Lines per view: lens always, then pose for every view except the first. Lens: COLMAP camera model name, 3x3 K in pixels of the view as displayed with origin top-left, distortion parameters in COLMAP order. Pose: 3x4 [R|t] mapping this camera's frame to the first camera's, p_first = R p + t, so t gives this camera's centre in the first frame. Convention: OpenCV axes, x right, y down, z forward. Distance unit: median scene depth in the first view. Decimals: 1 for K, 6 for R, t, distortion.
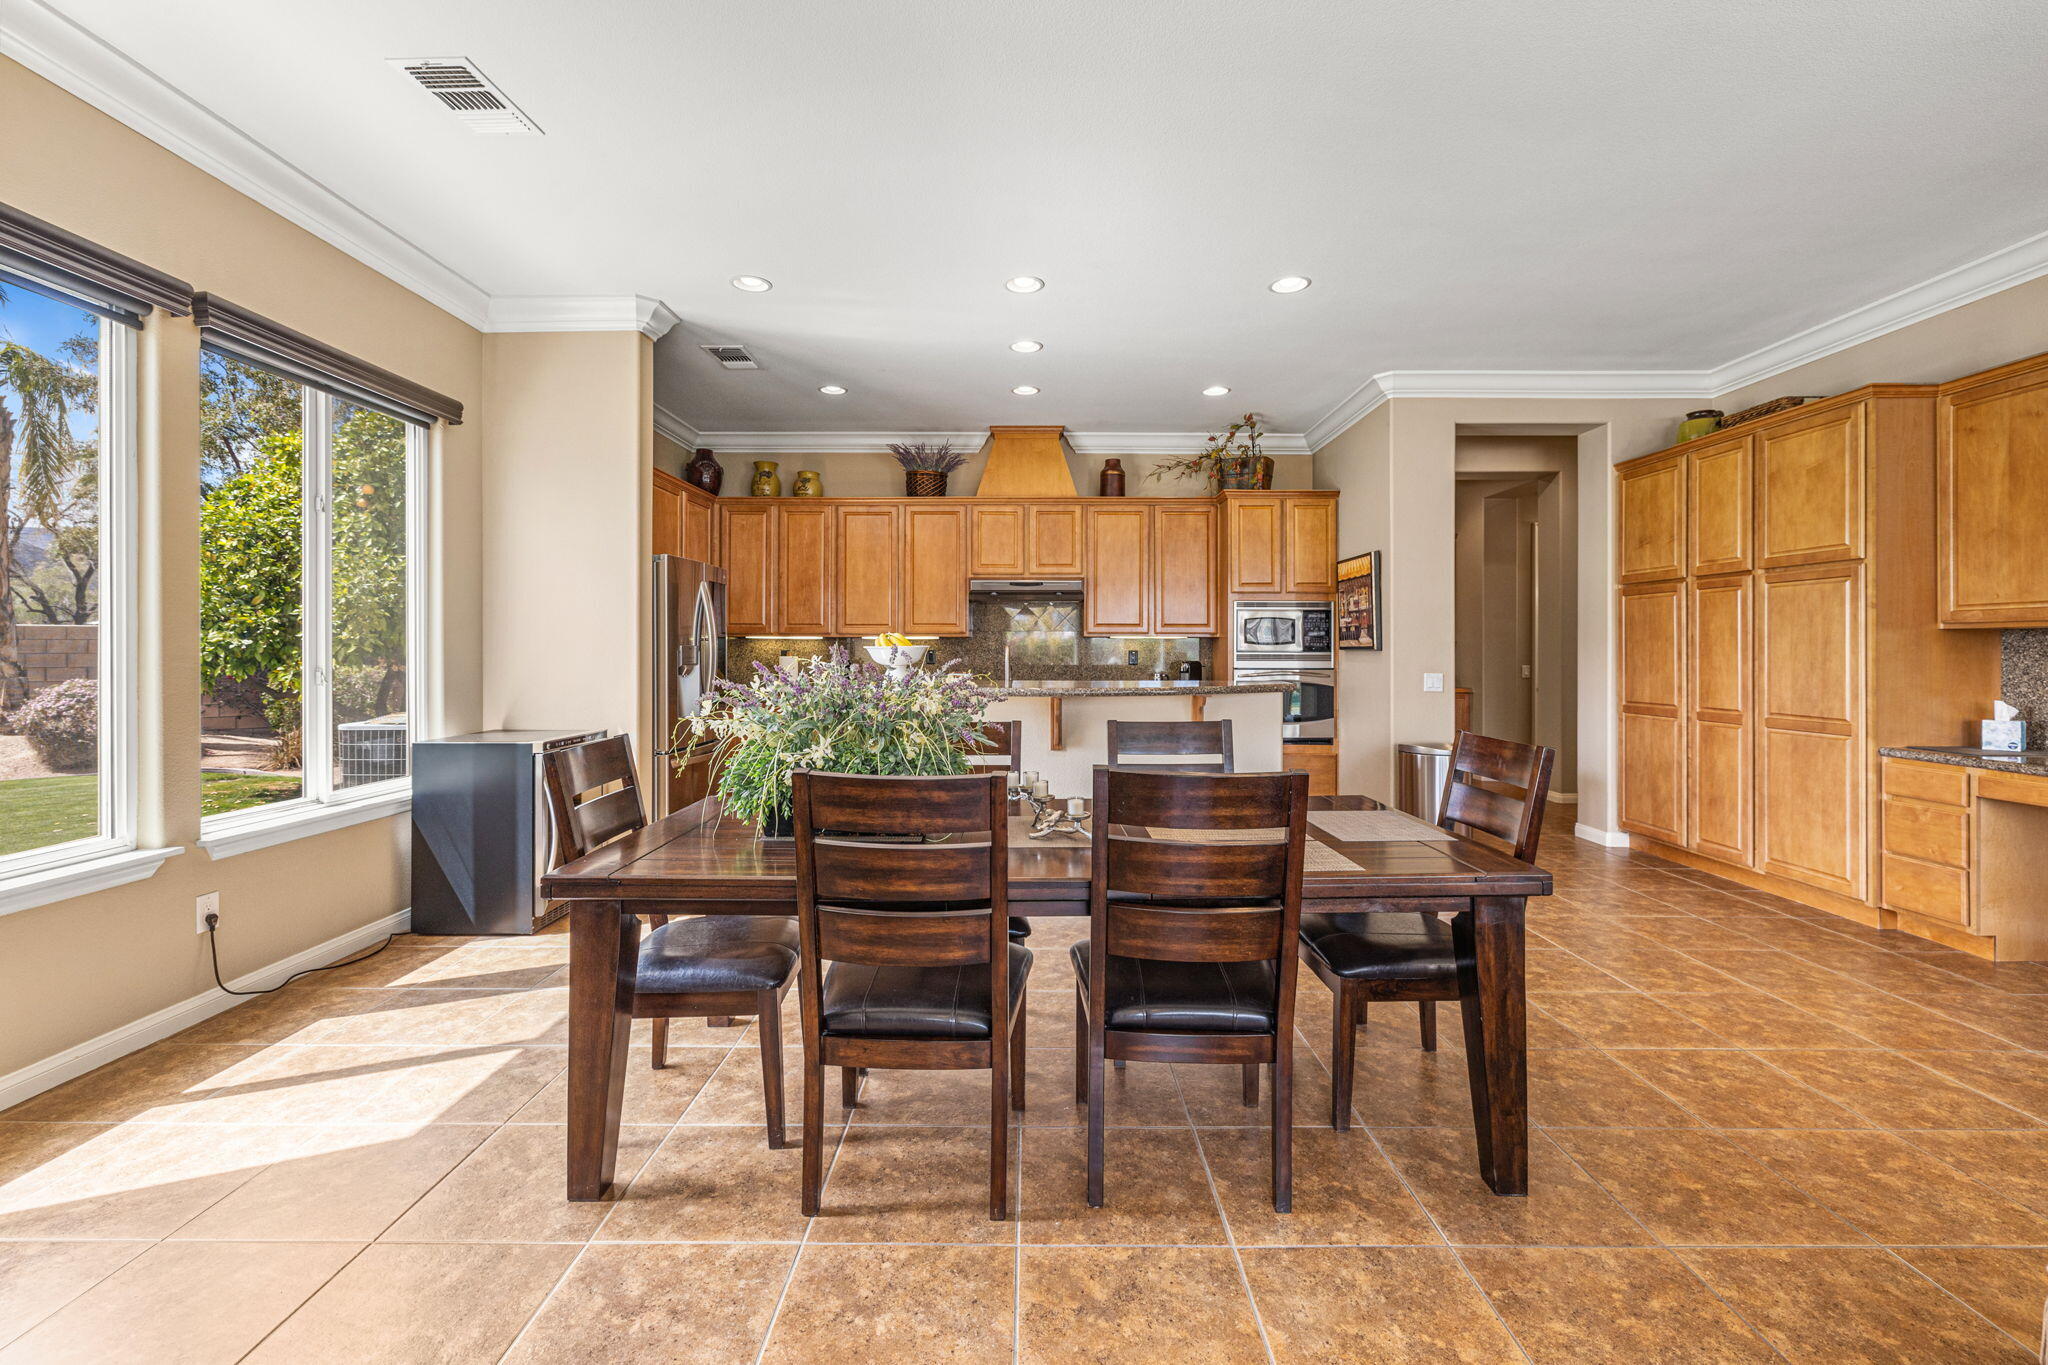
lens RADIAL K [[901.7, 0, 995.5], [0, 901.7, 647.9], [0, 0, 1]] dist [-0.000592, -0.000058]
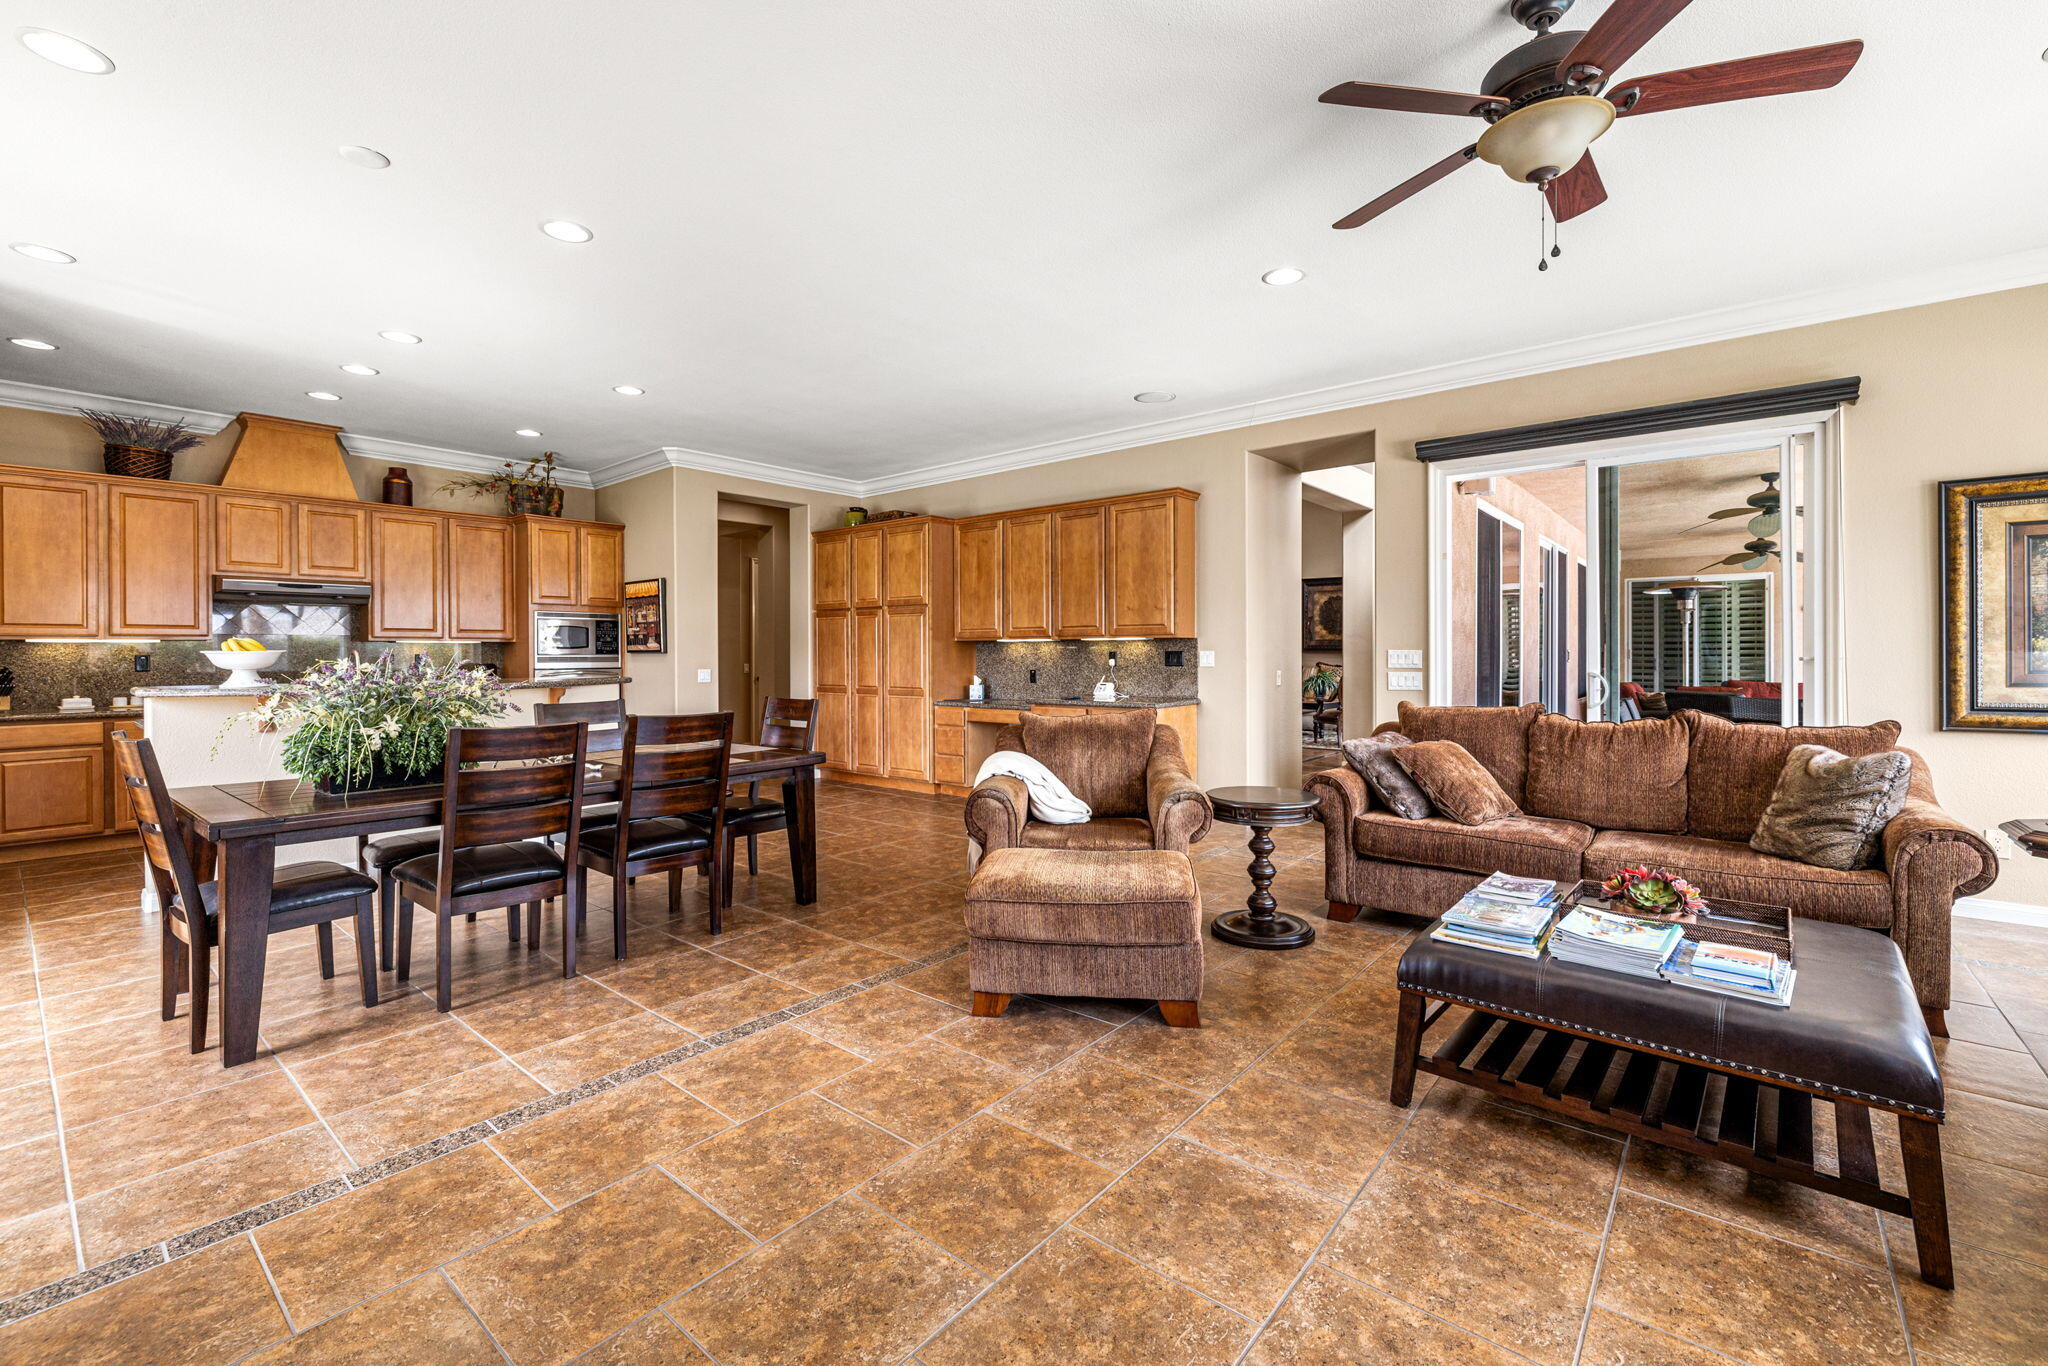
lens RADIAL K [[901.7, 0, 995.5], [0, 901.7, 648.4], [0, 0, 1]] dist [-0.000592, -0.000058]
pose [[0.667379, -0.000920, 0.744718, -0.246676], [0.003131, 0.999994, -0.001570, -0.000452], [-0.744712, 0.003380, 0.667377, -0.258523]]
